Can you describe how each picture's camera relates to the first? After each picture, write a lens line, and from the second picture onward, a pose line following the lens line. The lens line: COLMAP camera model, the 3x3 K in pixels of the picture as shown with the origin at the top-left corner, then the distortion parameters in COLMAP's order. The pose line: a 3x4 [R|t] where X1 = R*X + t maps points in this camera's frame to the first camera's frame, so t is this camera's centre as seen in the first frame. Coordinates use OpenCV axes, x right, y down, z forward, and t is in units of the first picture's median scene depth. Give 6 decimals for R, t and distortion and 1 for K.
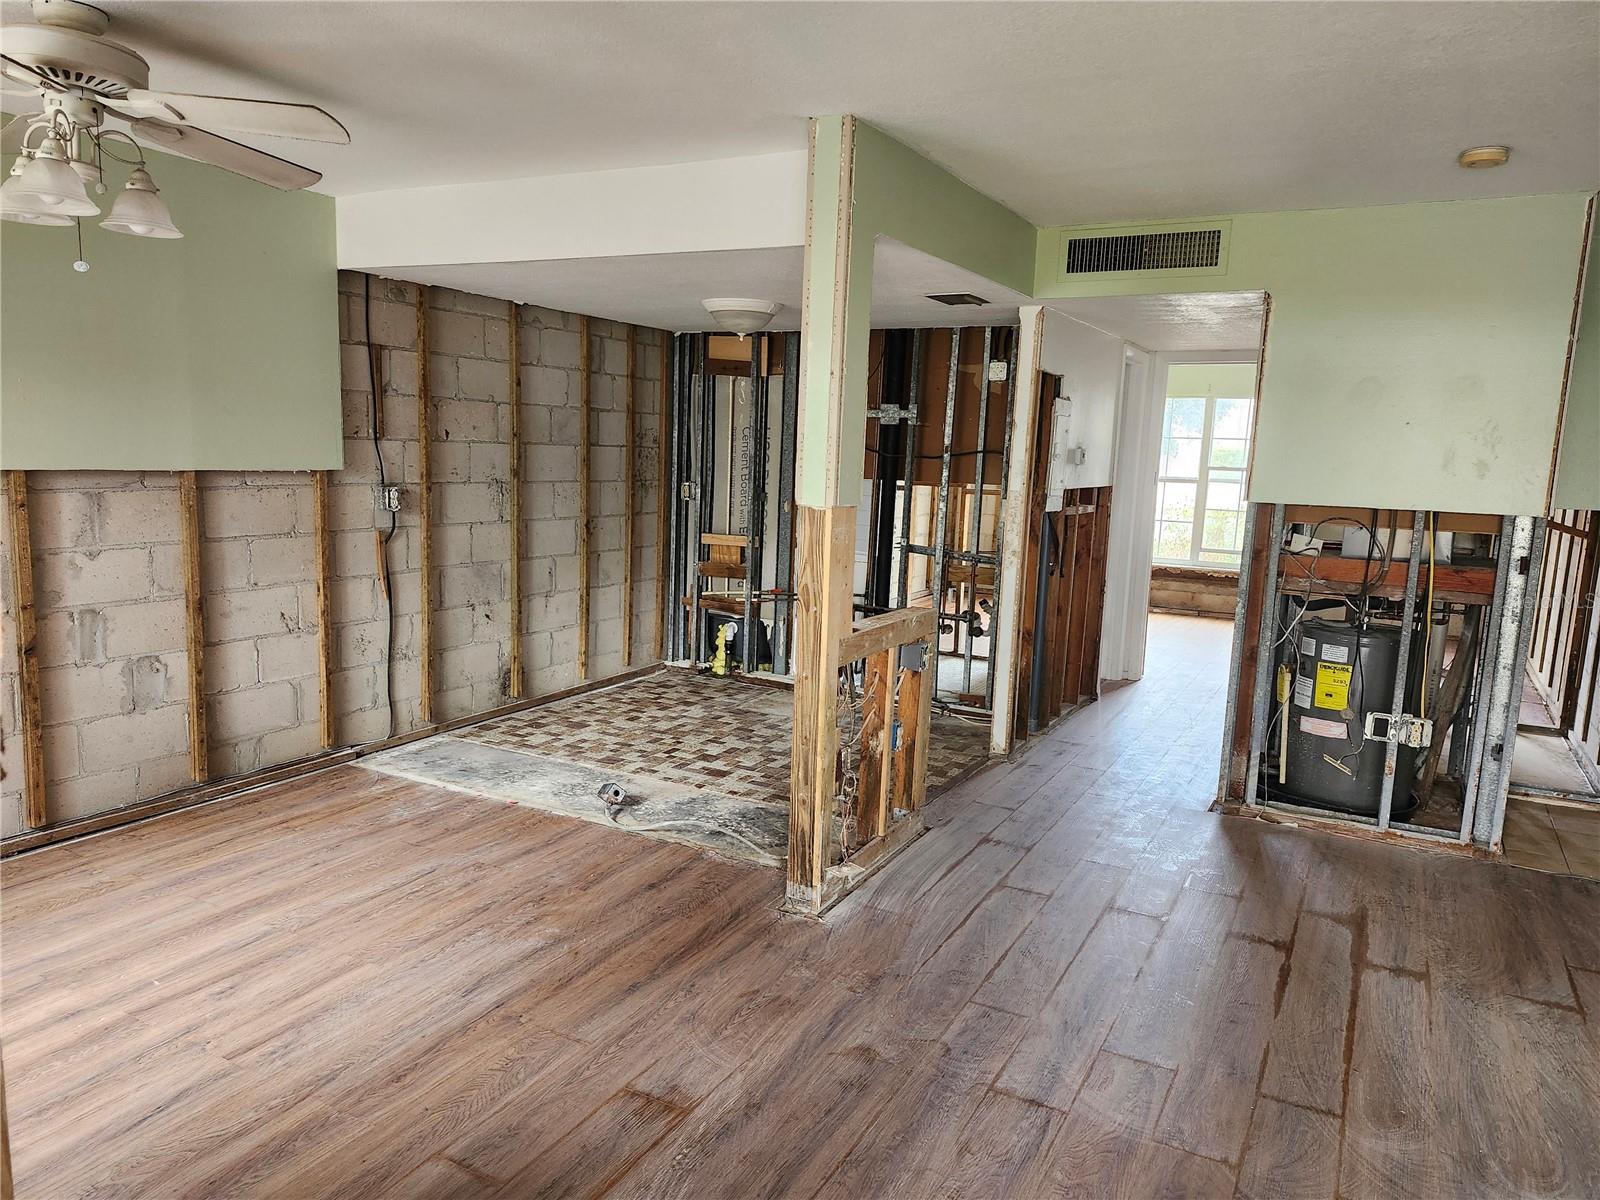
lens RADIAL K [[1119.5, 0, 791.6], [0, 1119.5, 606.7], [0, 0, 1]] dist [0.052151, -0.039269]
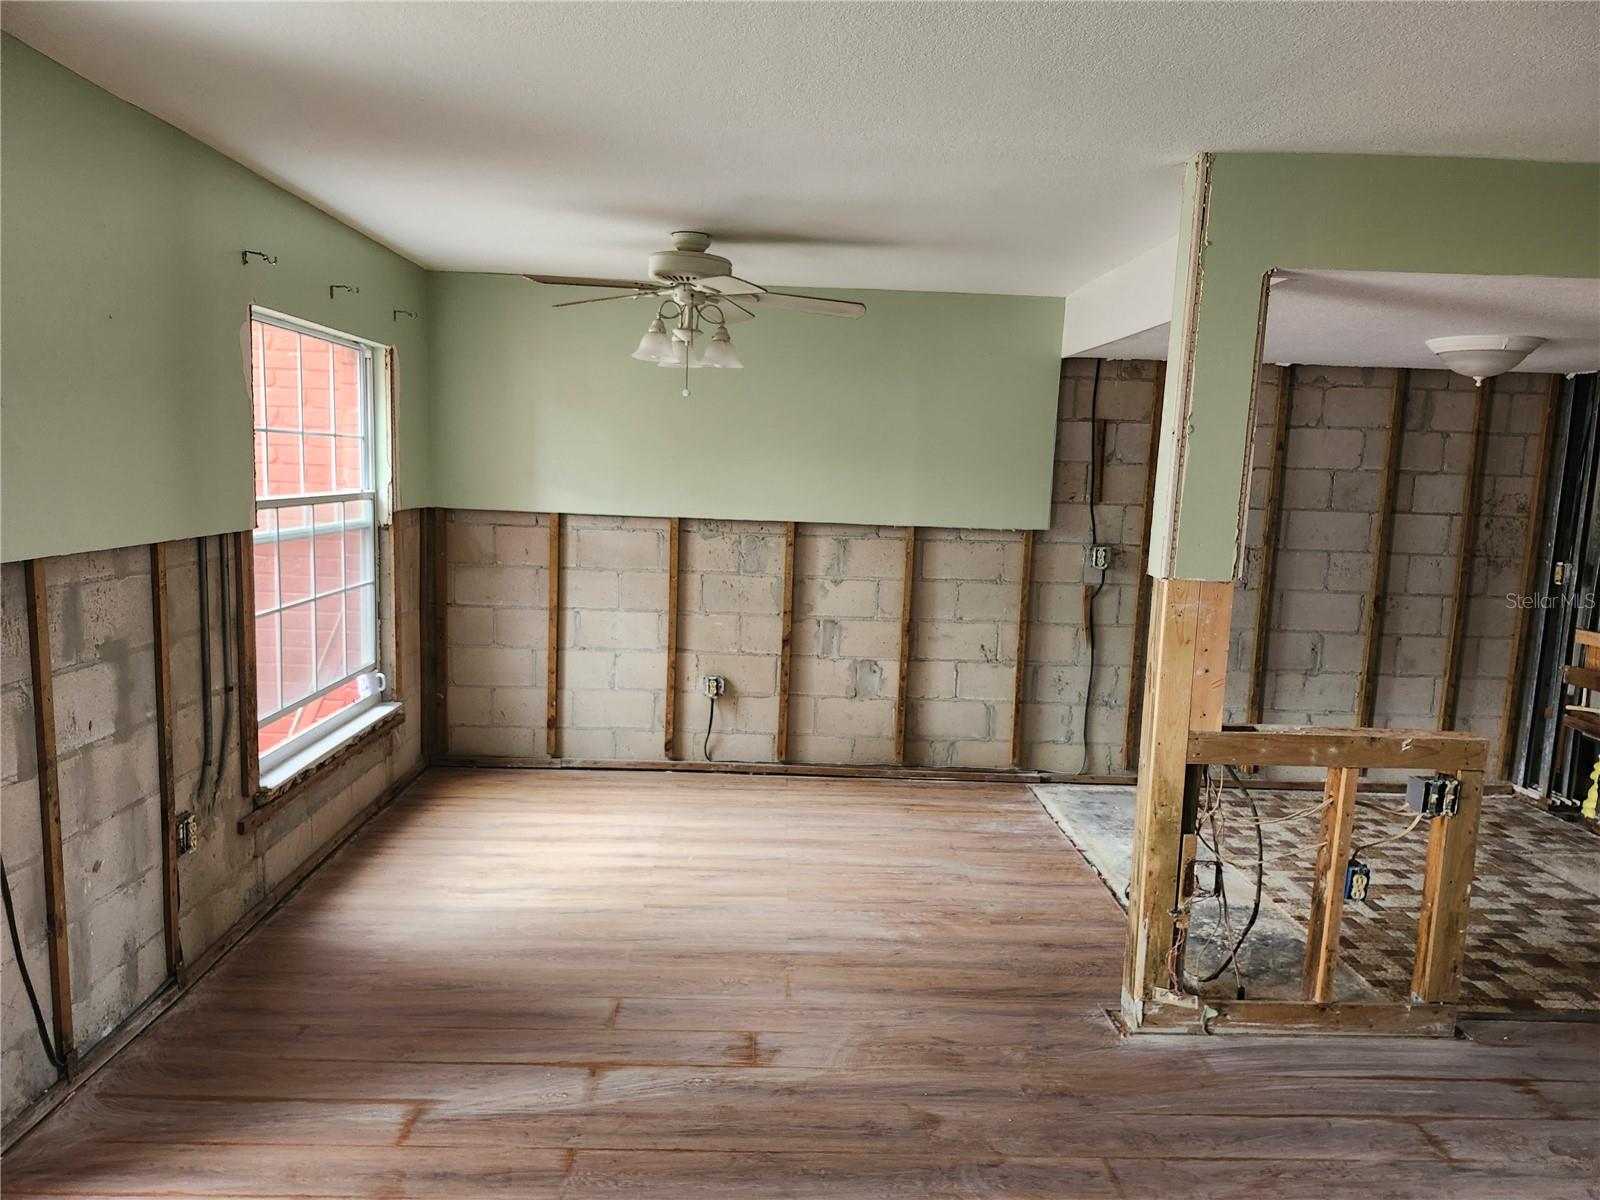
lens RADIAL K [[1119.5, 0, 763.5], [0, 1119.5, 605.0], [0, 0, 1]] dist [0.052151, -0.039269]
pose [[0.485897, 0.091529, -0.869210, 0.468241], [-0.141933, 0.989564, 0.024860, -0.032742], [0.862415, 0.111290, 0.493817, 0.191733]]
